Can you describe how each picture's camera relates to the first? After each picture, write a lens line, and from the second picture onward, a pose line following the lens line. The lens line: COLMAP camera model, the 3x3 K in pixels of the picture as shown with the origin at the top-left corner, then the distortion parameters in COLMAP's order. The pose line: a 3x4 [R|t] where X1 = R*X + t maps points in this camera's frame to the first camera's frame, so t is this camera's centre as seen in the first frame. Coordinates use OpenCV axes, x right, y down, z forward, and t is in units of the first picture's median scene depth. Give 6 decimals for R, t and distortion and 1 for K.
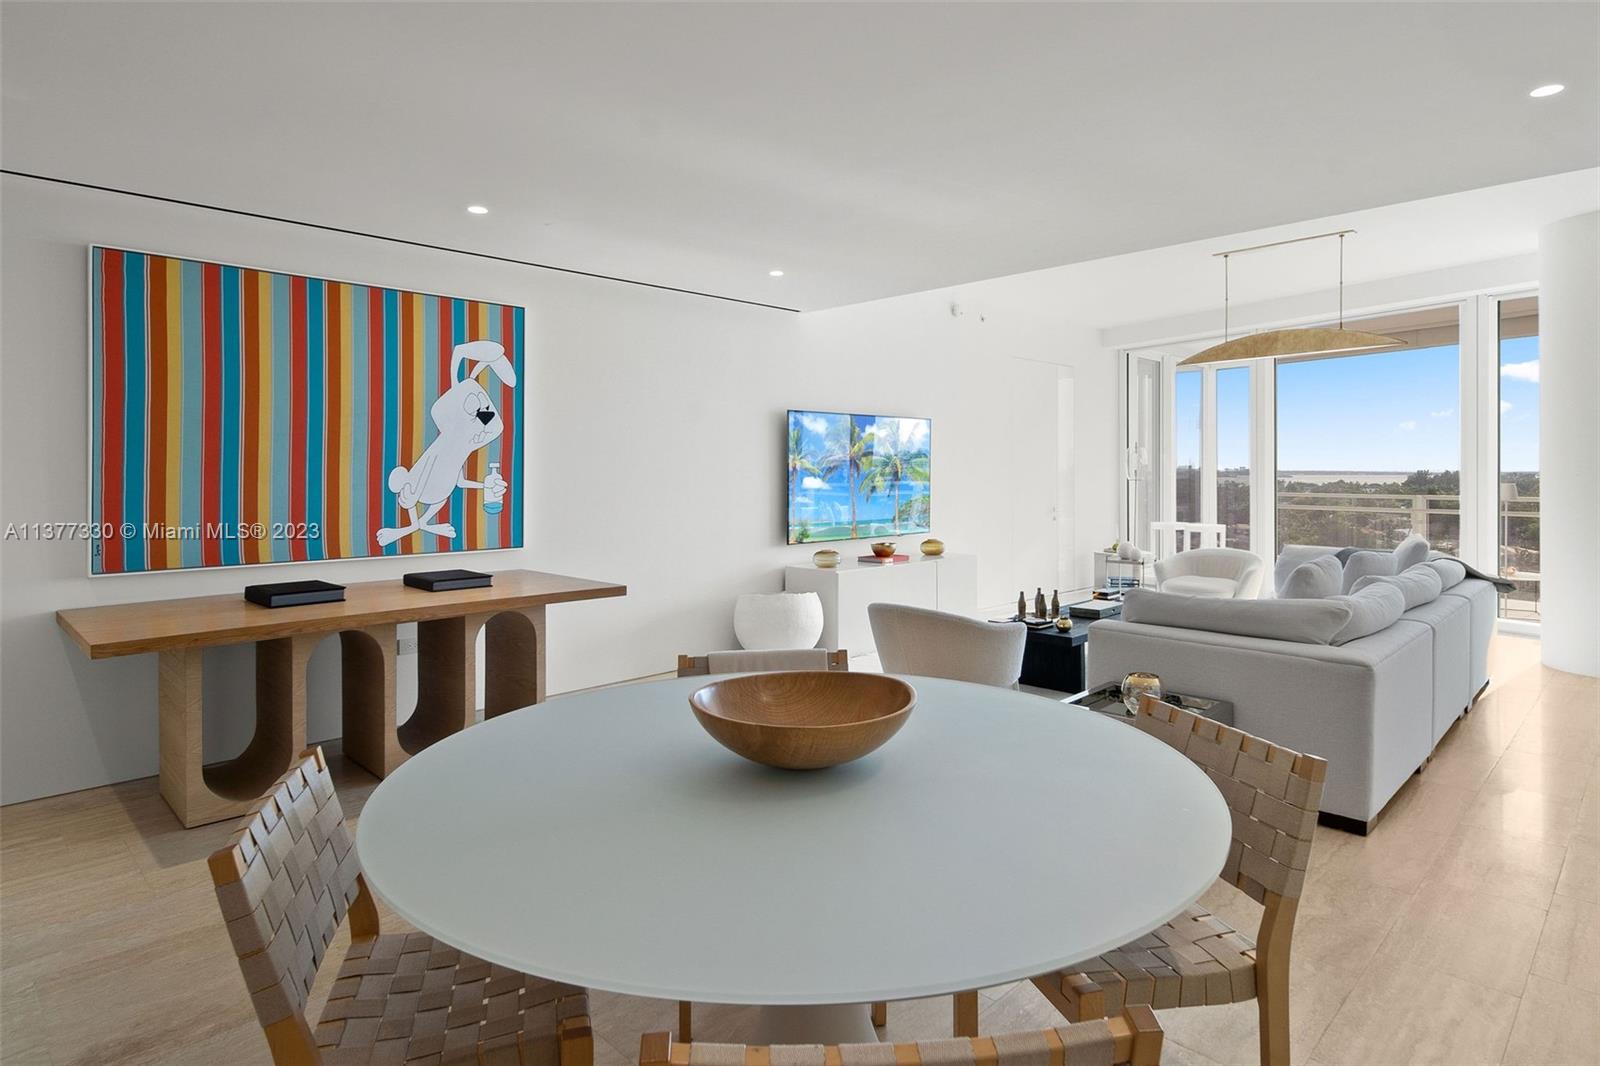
lens RADIAL K [[880.7, 0, 820.6], [0, 880.7, 471.5], [0, 0, 1]] dist [-0.000870, -0.000306]
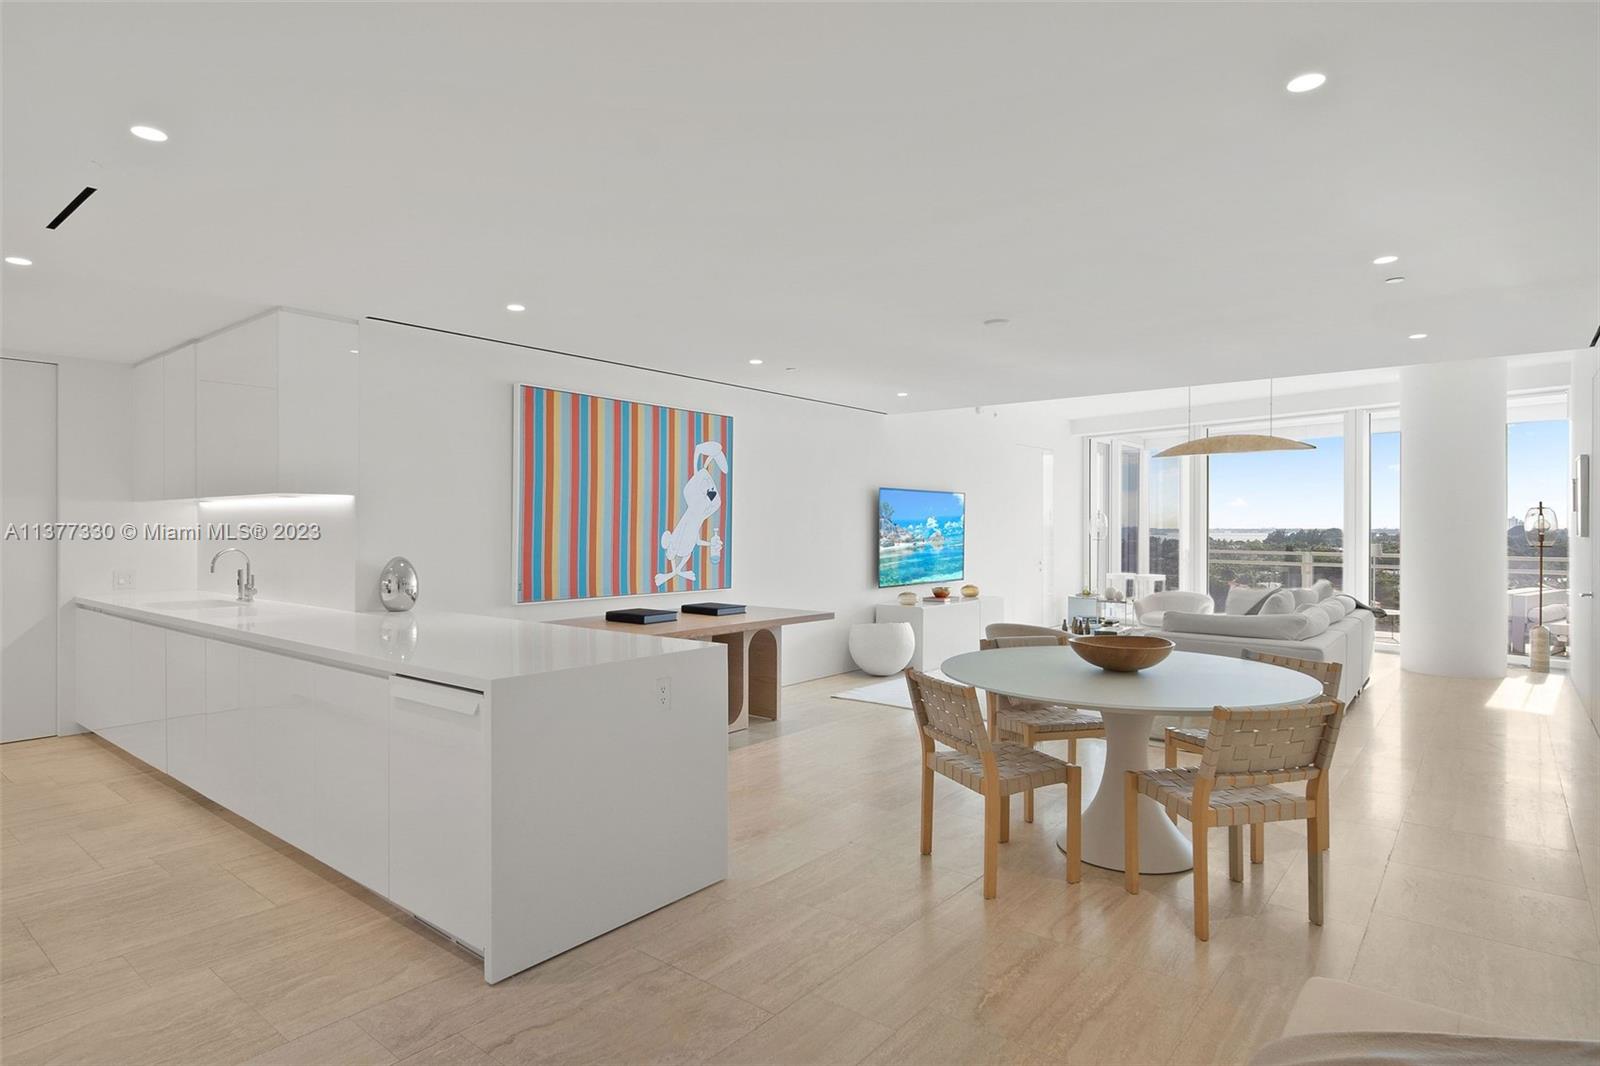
lens RADIAL K [[864.5, 0, 813.3], [0, 864.5, 532.0], [0, 0, 1]] dist [0.001559, 0.000557]
pose [[0.994591, 0.005371, 0.103729, -0.366144], [-0.006018, 0.999964, 0.005929, -0.012627], [-0.103693, -0.006521, 0.994588, -0.396814]]
